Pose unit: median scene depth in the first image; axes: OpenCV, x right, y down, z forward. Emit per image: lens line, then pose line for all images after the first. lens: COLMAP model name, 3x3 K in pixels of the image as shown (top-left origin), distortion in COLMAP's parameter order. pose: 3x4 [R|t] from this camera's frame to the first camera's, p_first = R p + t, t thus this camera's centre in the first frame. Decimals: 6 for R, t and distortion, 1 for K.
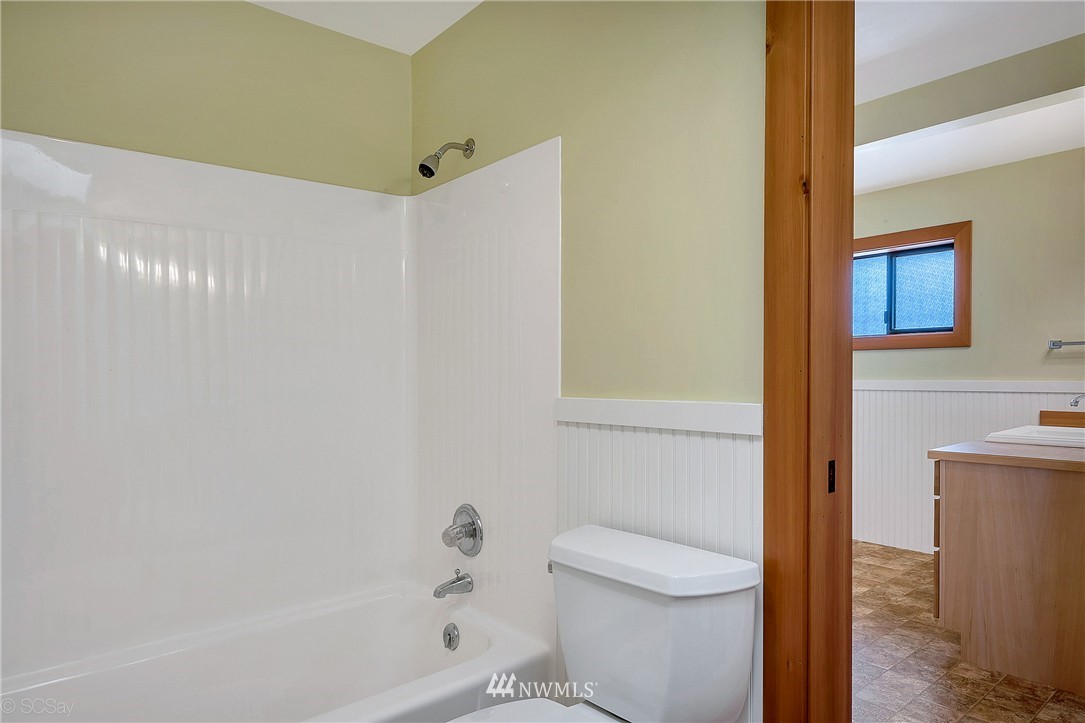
lens RADIAL K [[677.4, 0, 533.9], [0, 677.4, 390.0], [0, 0, 1]] dist [0.003050, 0.001063]
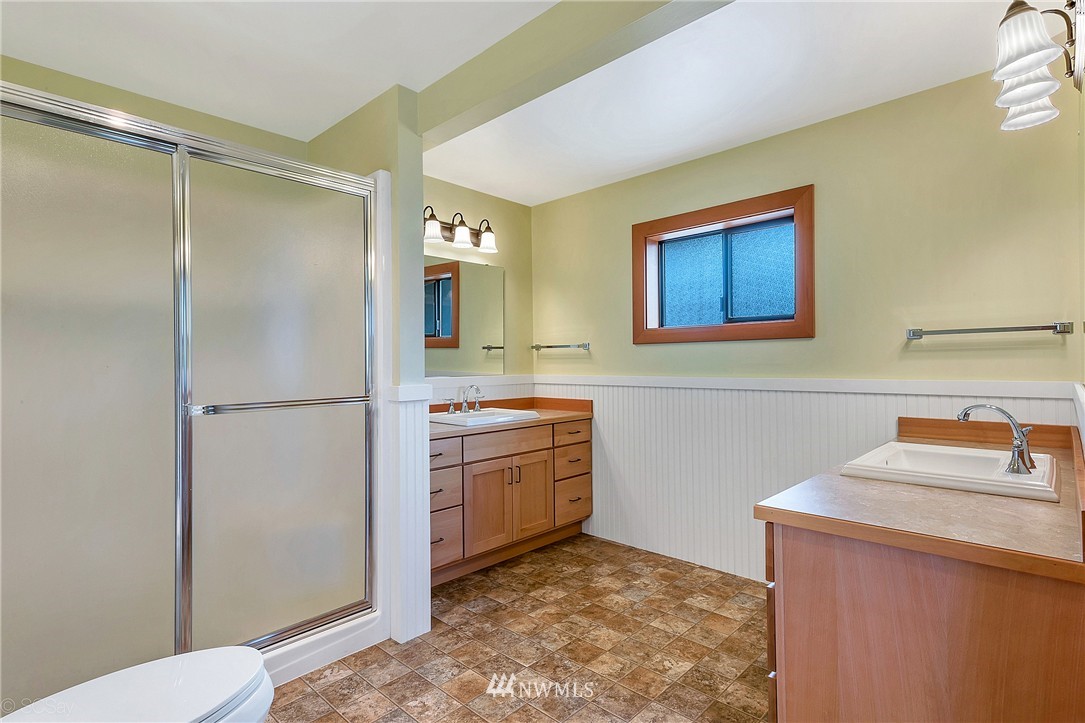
lens RADIAL K [[552.8, 0, 542.6], [0, 552.8, 359.8], [0, 0, 1]] dist [0.015668, 0.000603]
pose [[0.992757, 0.001287, 0.120135, 0.236518], [0.002646, 0.999466, -0.032571, -0.015583], [-0.120112, 0.032653, 0.992223, 0.375244]]
